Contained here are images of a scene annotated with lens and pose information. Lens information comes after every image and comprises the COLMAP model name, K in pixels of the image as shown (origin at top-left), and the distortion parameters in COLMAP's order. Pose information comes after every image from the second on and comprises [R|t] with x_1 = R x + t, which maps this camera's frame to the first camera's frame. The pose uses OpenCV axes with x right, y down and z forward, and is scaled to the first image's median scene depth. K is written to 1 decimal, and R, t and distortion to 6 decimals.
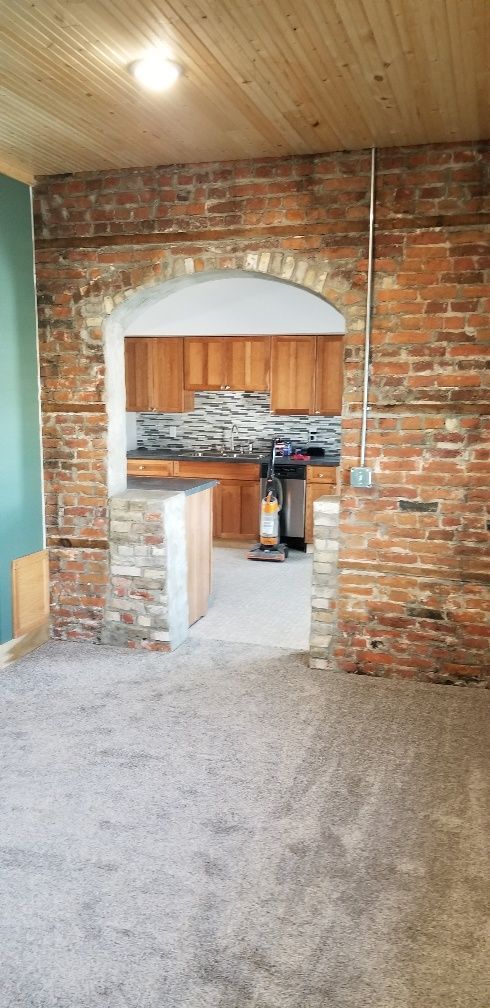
lens RADIAL K [[790.9, 0, 234.0], [0, 790.9, 517.6], [0, 0, 1]] dist [0.109322, -0.213525]
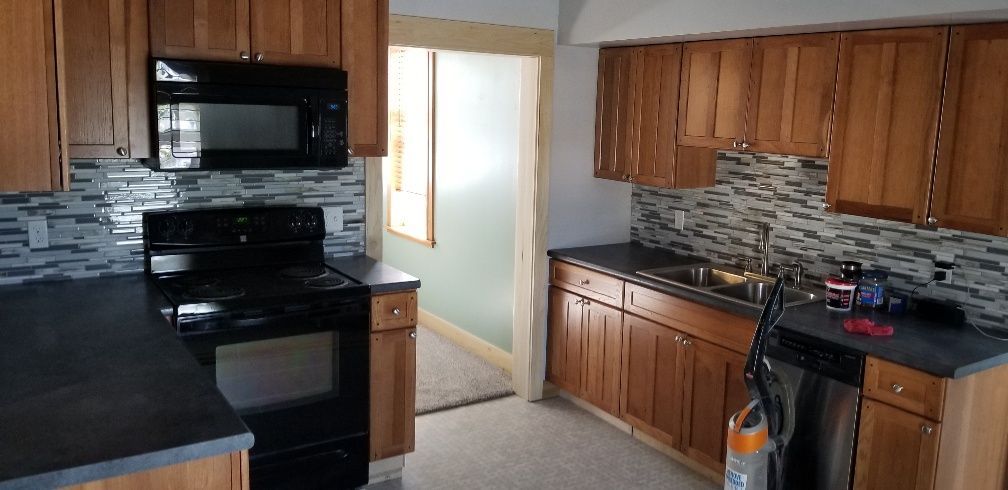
lens RADIAL K [[784.1, 0, 519.8], [0, 784.1, 228.6], [0, 0, 1]] dist [0.107482, -0.216510]
pose [[0.776336, 0.113773, -0.619966, 0.337580], [-0.127991, 0.991538, 0.021688, -0.196896], [0.617187, 0.062514, 0.784329, 1.005614]]
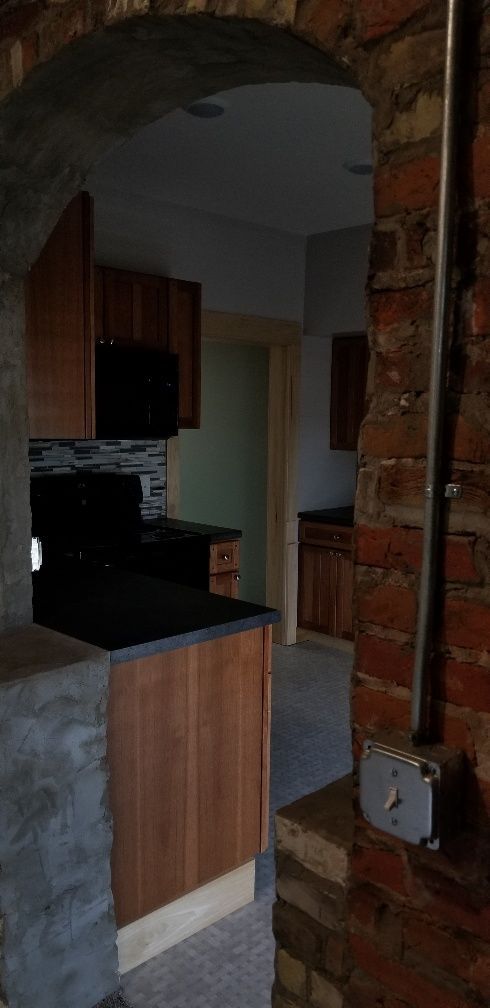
lens RADIAL K [[786.1, 0, 246.2], [0, 786.1, 515.4], [0, 0, 1]] dist [0.058585, -0.110811]
pose [[0.881387, 0.066007, -0.467761, 0.212046], [-0.084363, 0.996266, -0.018377, -0.116006], [0.464802, 0.055659, 0.883664, 0.743784]]
